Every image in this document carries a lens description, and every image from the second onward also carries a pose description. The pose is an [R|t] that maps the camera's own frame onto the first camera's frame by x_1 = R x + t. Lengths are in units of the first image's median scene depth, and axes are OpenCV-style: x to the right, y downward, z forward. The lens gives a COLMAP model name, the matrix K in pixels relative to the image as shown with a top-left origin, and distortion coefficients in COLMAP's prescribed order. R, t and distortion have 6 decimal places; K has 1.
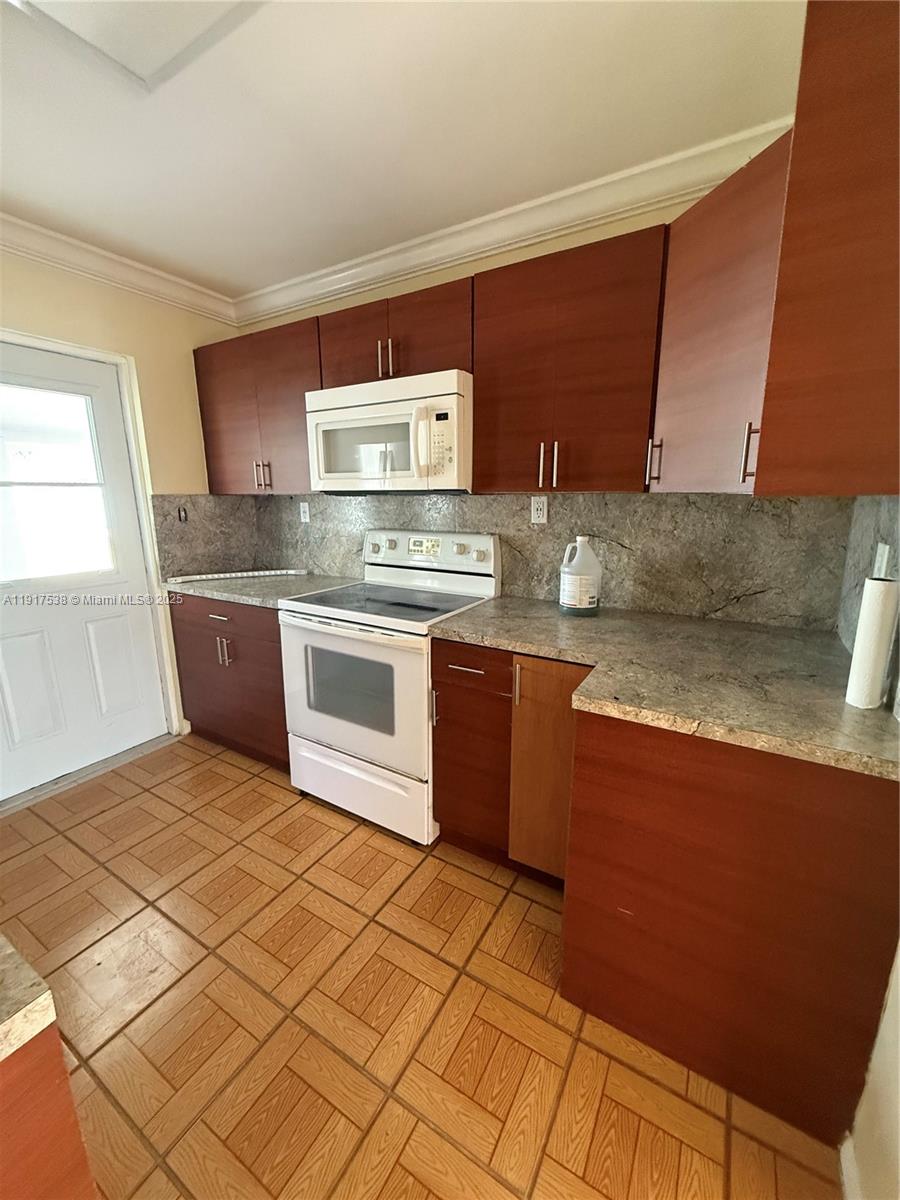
lens RADIAL K [[479.8, 0, 451.1], [0, 479.8, 597.1], [0, 0, 1]] dist [-0.002498, 0.000789]
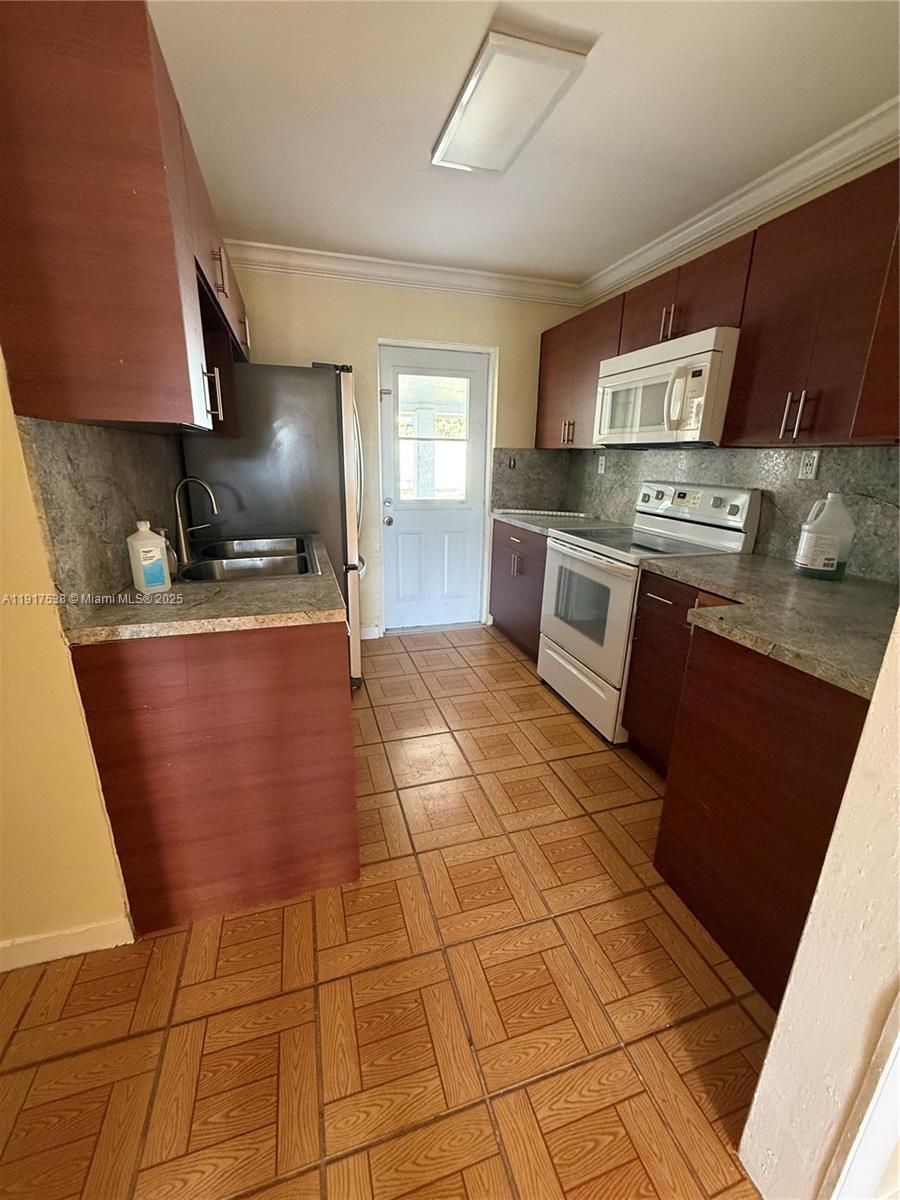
lens RADIAL K [[479.8, 0, 449.7], [0, 479.8, 597.7], [0, 0, 1]] dist [-0.002498, 0.000789]
pose [[0.740879, 0.206587, -0.639077, 0.308542], [-0.159616, 0.978417, 0.131240, 0.059869], [0.652396, 0.004774, 0.757863, -0.165019]]
